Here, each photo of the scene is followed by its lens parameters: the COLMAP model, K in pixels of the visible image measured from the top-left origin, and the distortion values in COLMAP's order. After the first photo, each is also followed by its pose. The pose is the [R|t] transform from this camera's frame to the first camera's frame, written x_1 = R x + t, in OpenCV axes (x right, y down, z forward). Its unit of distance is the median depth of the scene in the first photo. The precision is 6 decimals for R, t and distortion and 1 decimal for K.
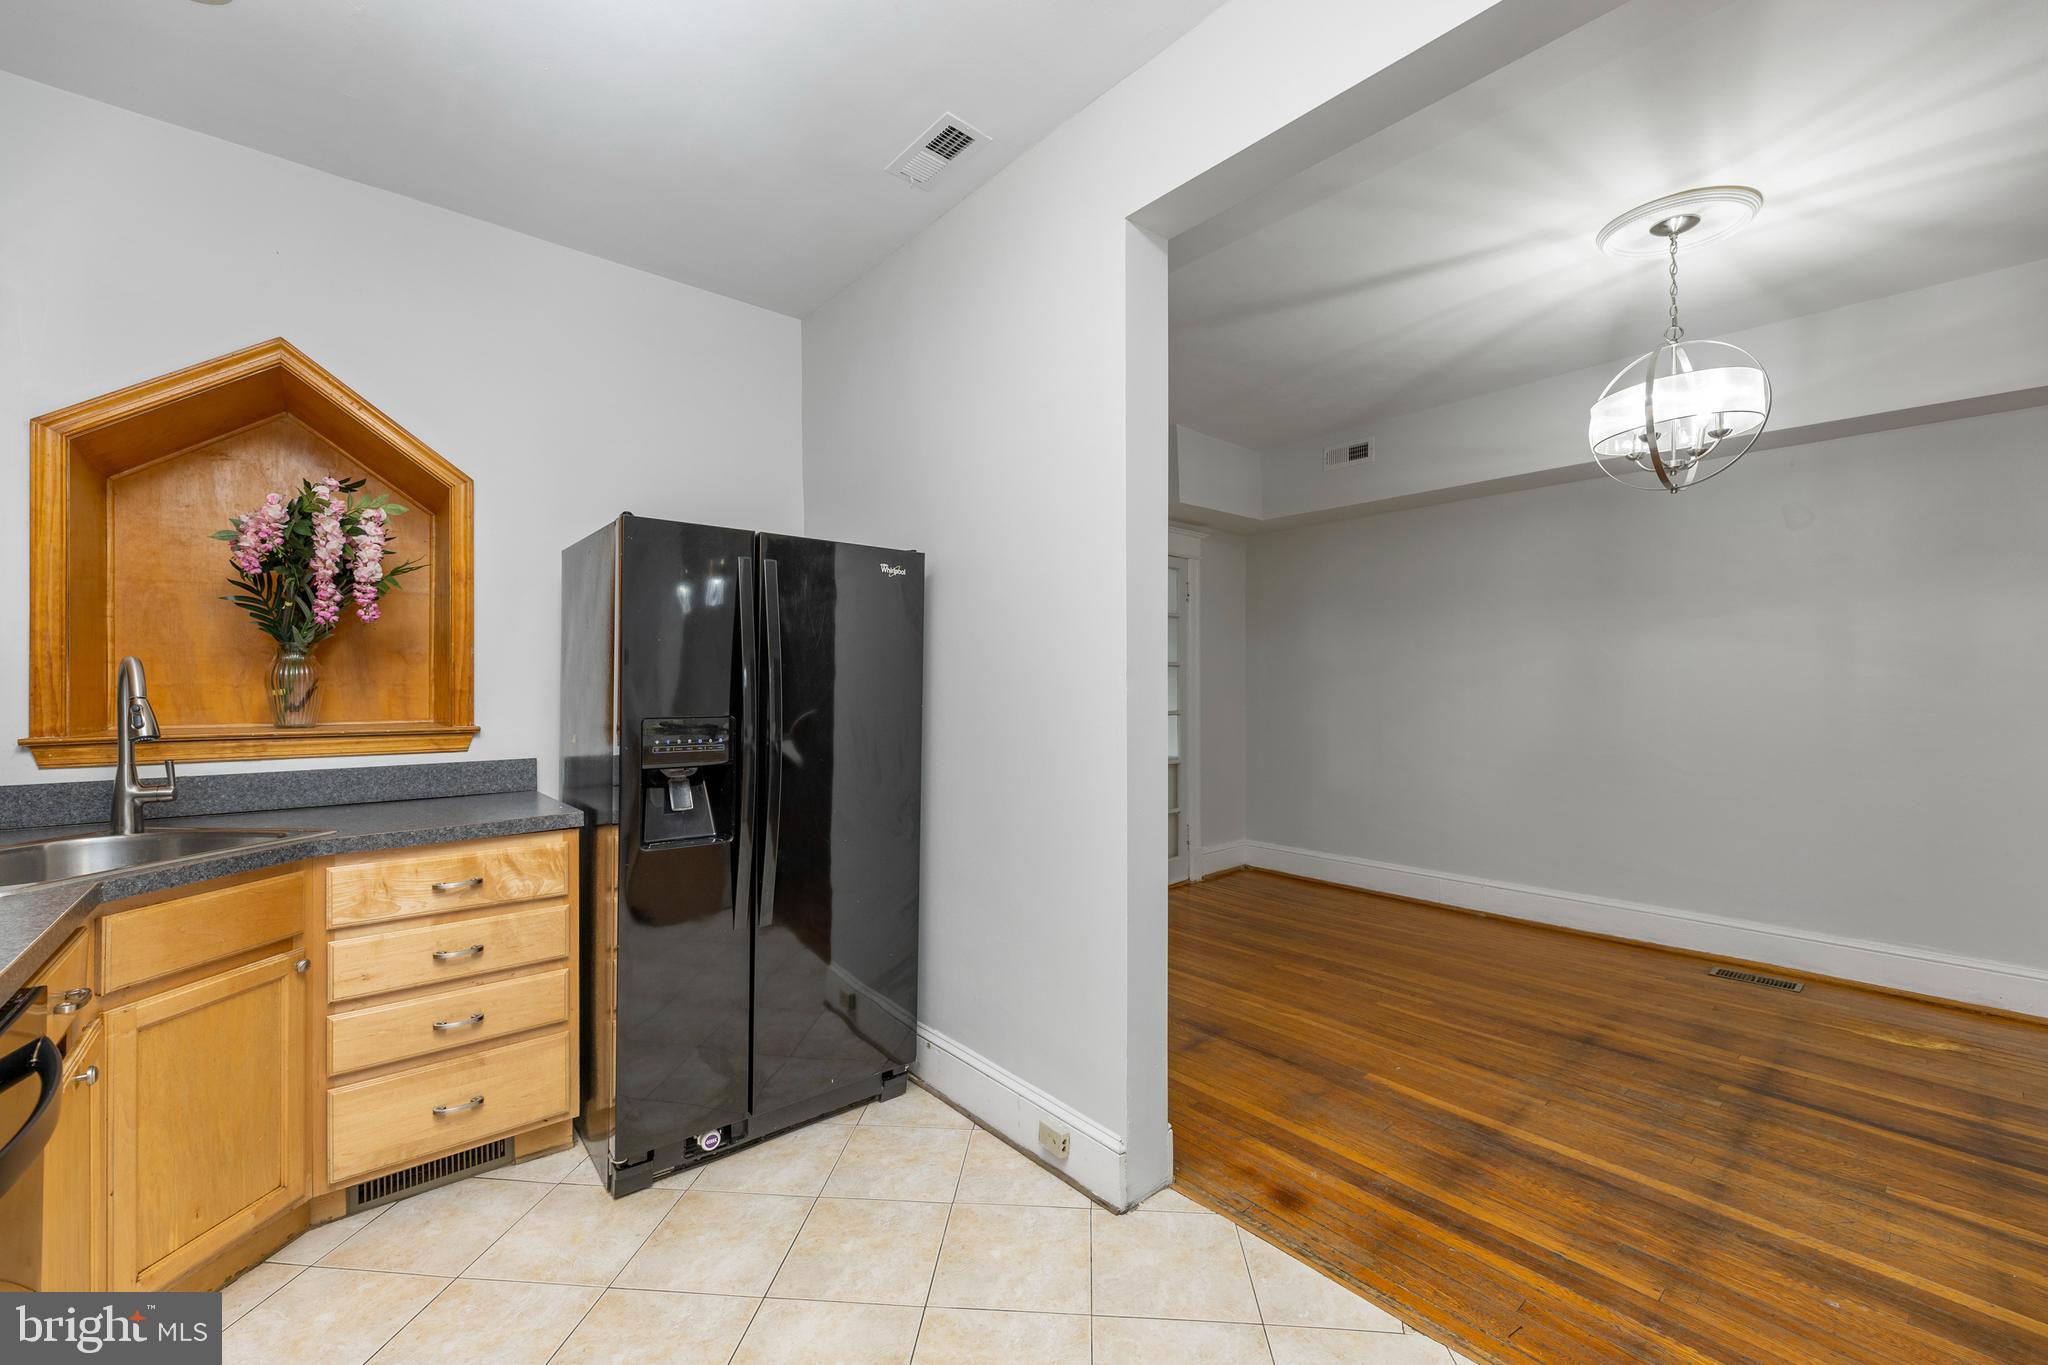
lens RADIAL K [[822.4, 0, 1024.0], [0, 822.4, 682.5], [0, 0, 1]] dist [0.000879, 0.000170]
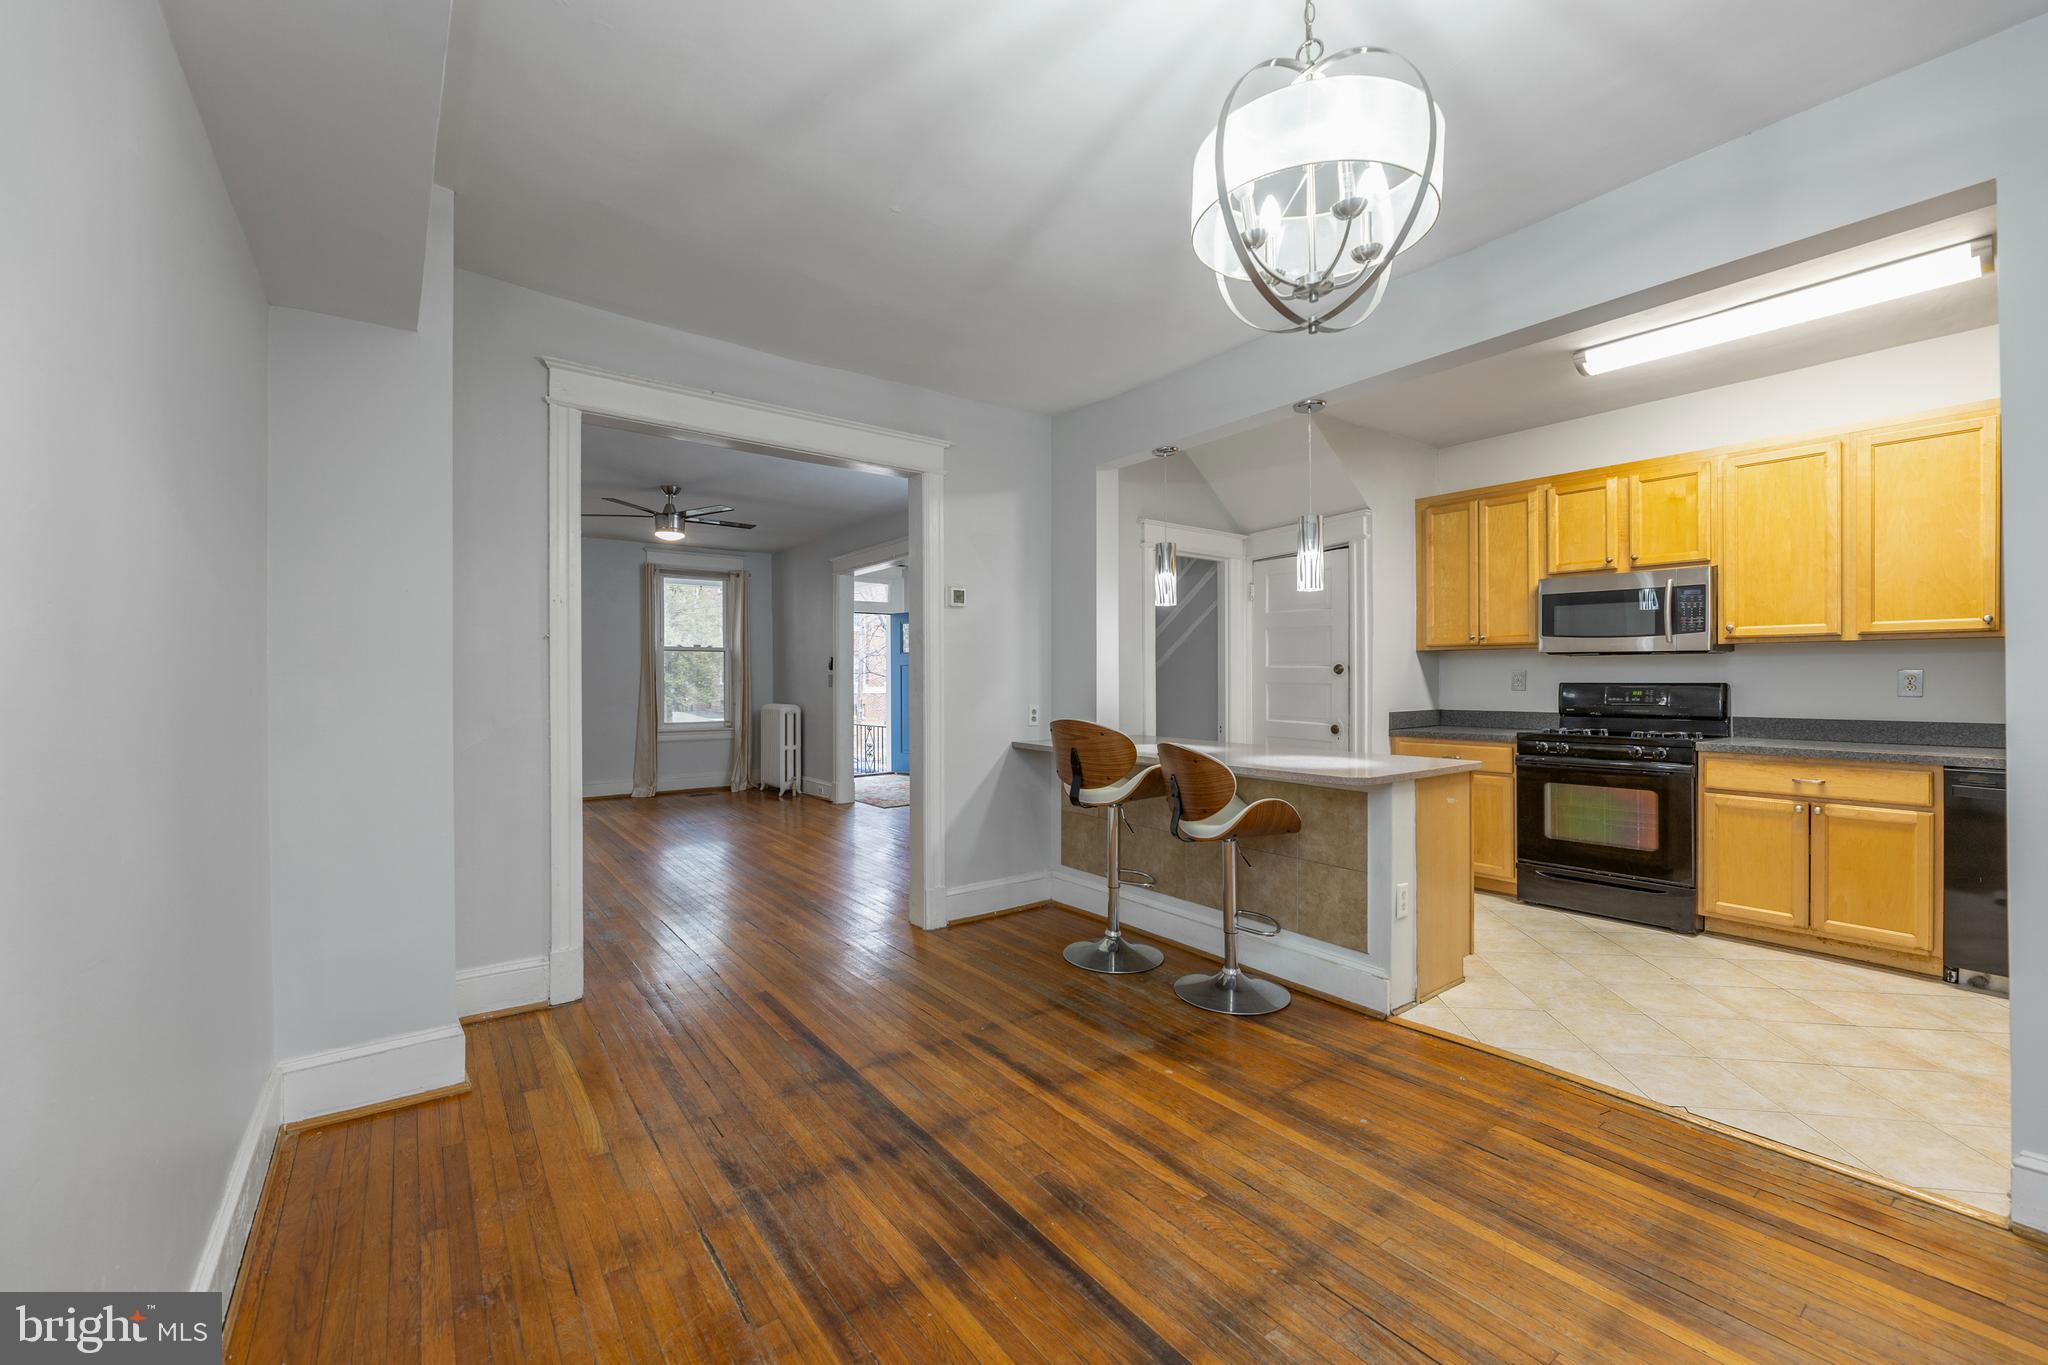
lens RADIAL K [[822.4, 0, 1024.0], [0, 822.4, 682.5], [0, 0, 1]] dist [0.000879, 0.000170]
pose [[-0.997444, 0.006422, 0.071158, 1.077145], [0.006424, 0.999979, -0.000205, 0.011510], [-0.071158, 0.000253, -0.997465, 1.795856]]
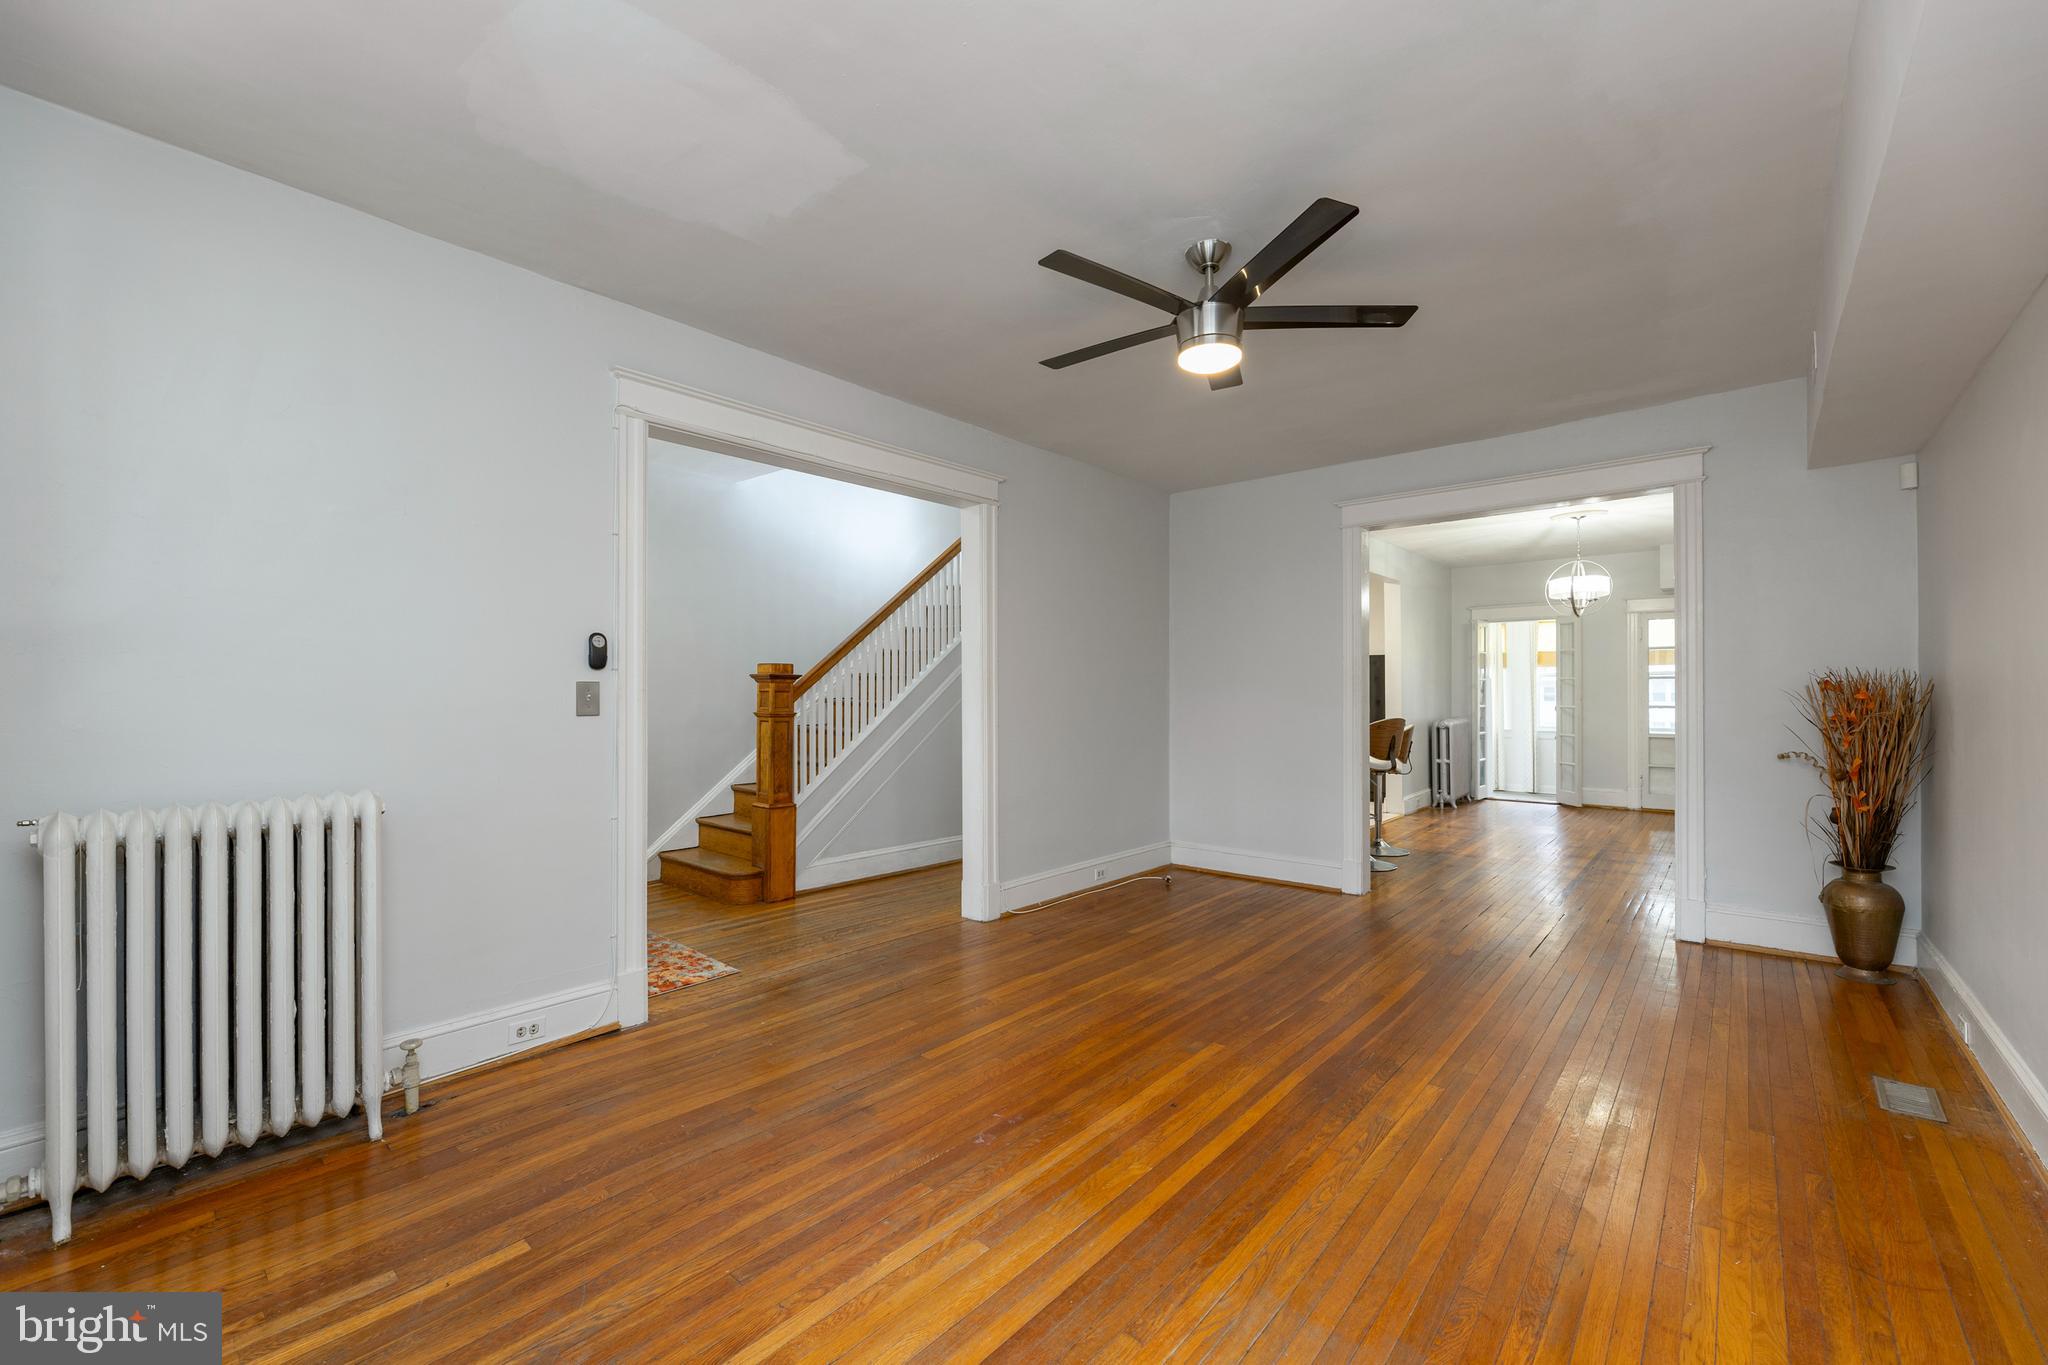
lens RADIAL K [[836.7, 0, 1024.0], [0, 836.7, 682.5], [0, 0, 1]] dist [0.000658, 0.000179]
pose [[0.143716, -0.008074, -0.989586, 3.586810], [0.004362, 0.999962, -0.007526, -0.012028], [0.989609, -0.003235, 0.143745, -1.278916]]
